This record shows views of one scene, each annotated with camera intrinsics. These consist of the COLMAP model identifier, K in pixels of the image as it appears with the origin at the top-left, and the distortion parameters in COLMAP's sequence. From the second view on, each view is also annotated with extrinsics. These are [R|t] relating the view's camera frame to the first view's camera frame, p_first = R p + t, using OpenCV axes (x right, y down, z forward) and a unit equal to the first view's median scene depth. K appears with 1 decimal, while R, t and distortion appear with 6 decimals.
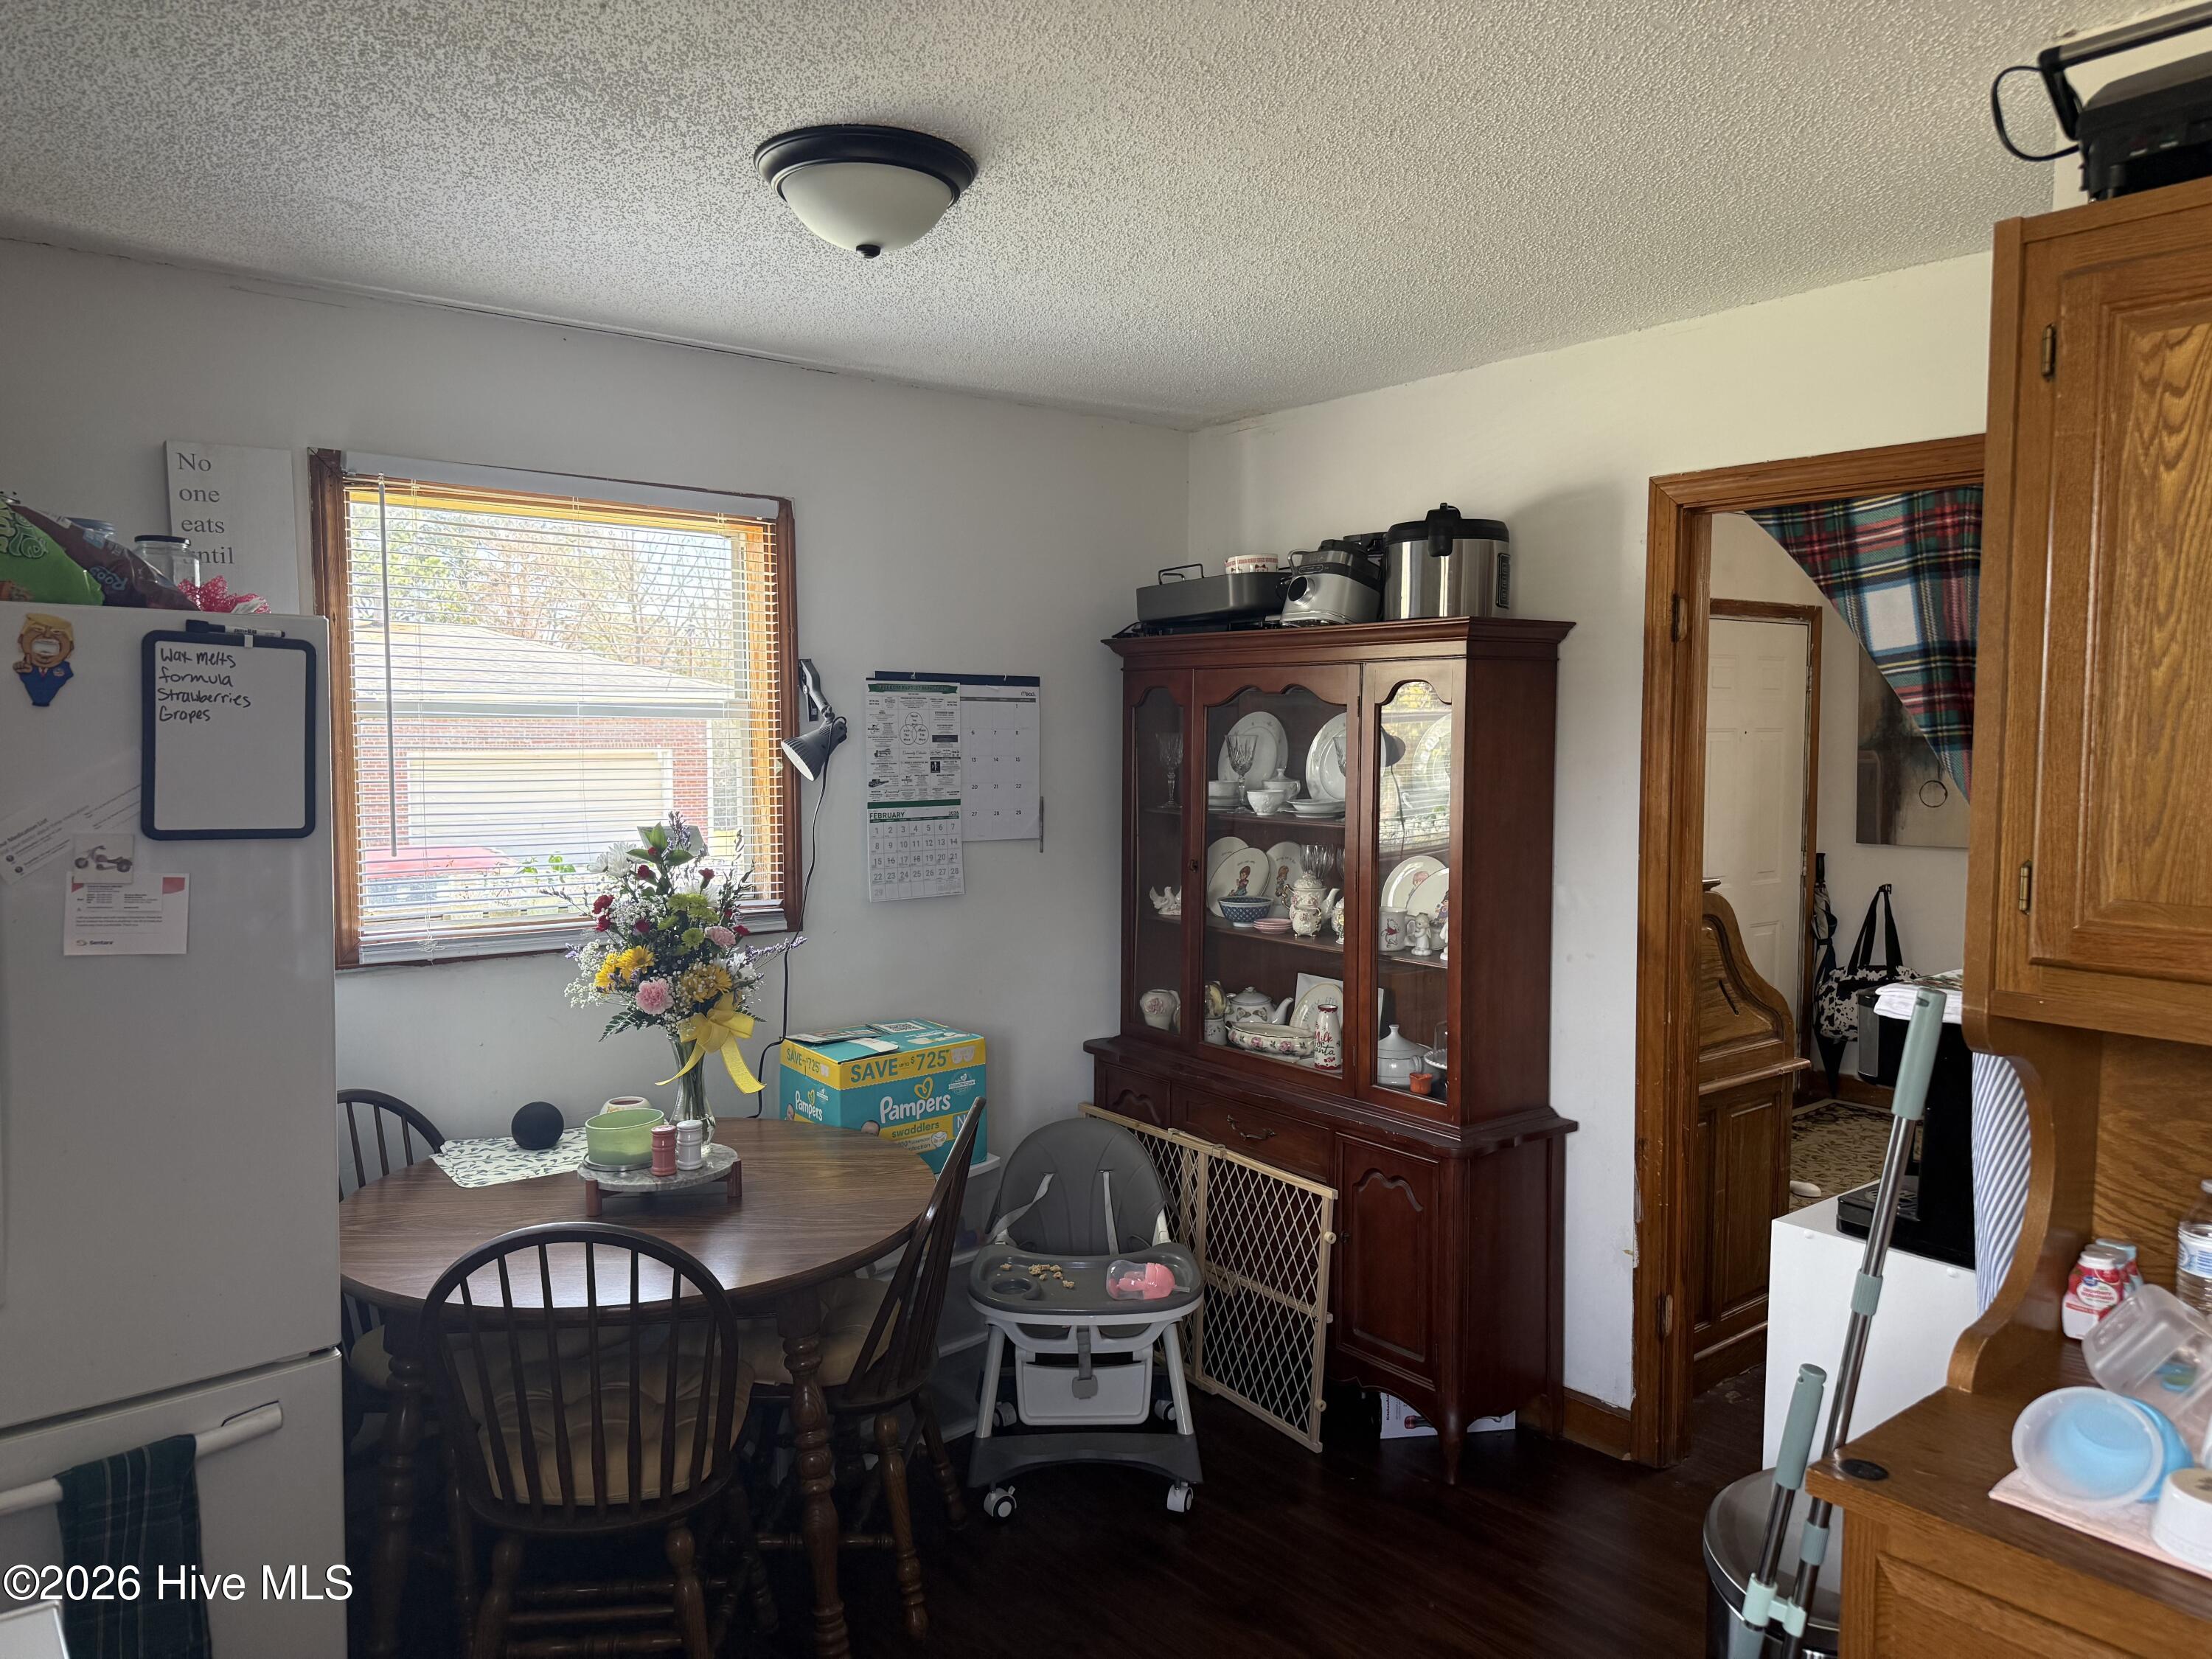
lens RADIAL K [[1552.8, 0, 1117.9], [0, 1552.8, 829.9], [0, 0, 1]] dist [0.125937, -0.077836]
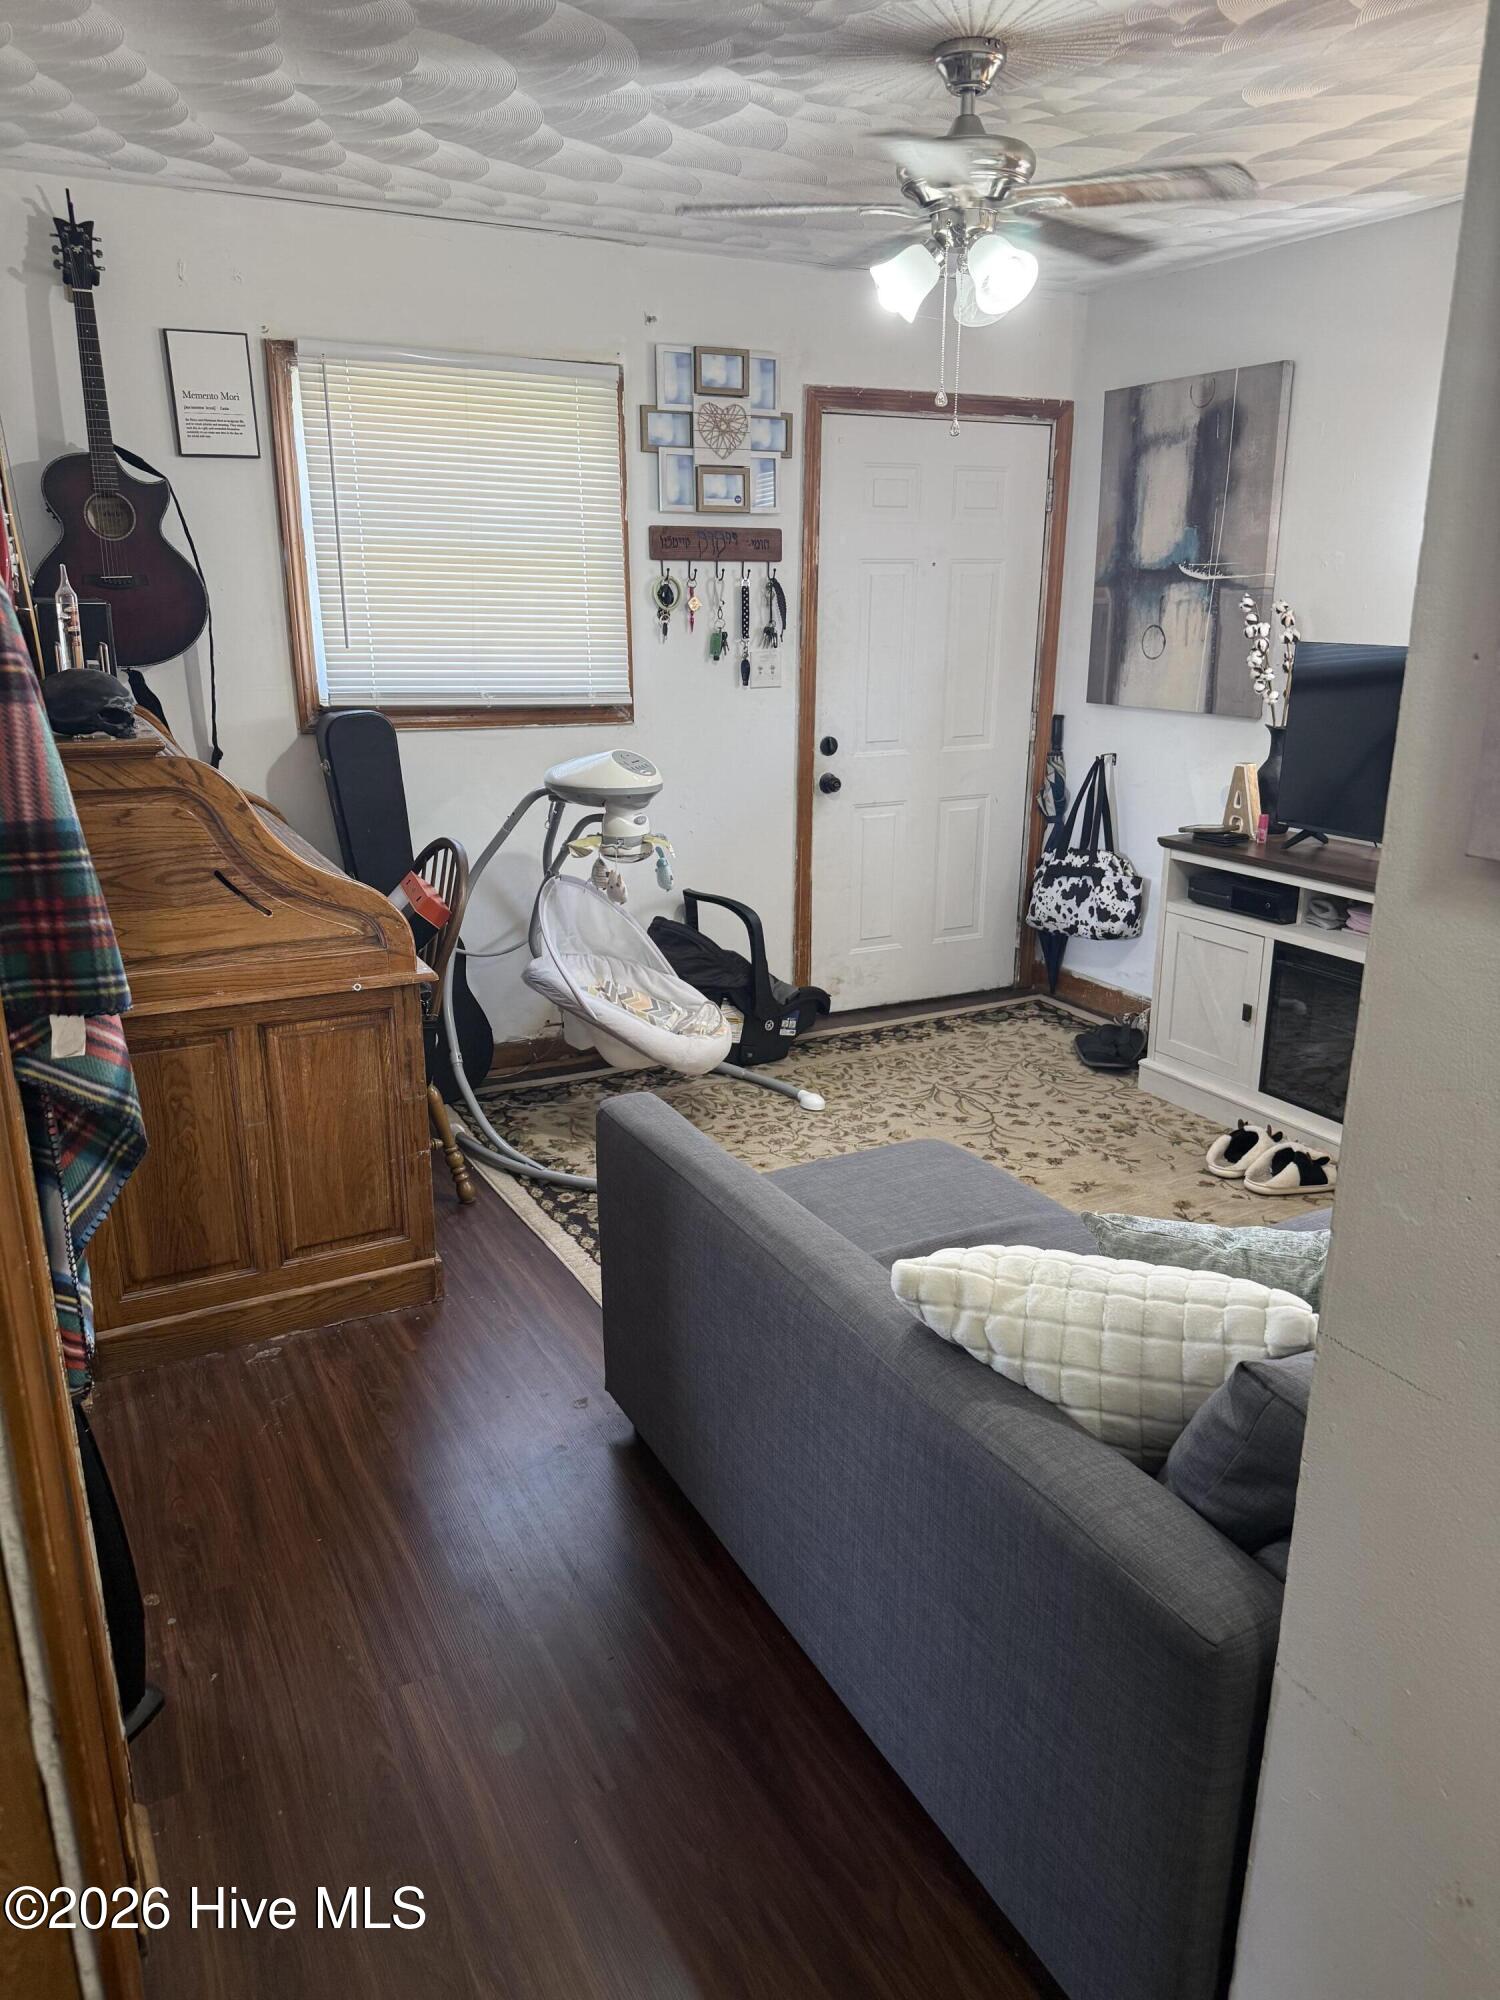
lens RADIAL K [[1404.0, 0, 750.0], [0, 1404.0, 1000.0], [0, 0, 1]] dist [0.125937, -0.077836]
pose [[0.979510, 0.061005, -0.191936, 0.448493], [-0.017165, 0.974840, 0.222245, -0.002567], [0.200665, -0.214397, 0.955912, 0.209888]]
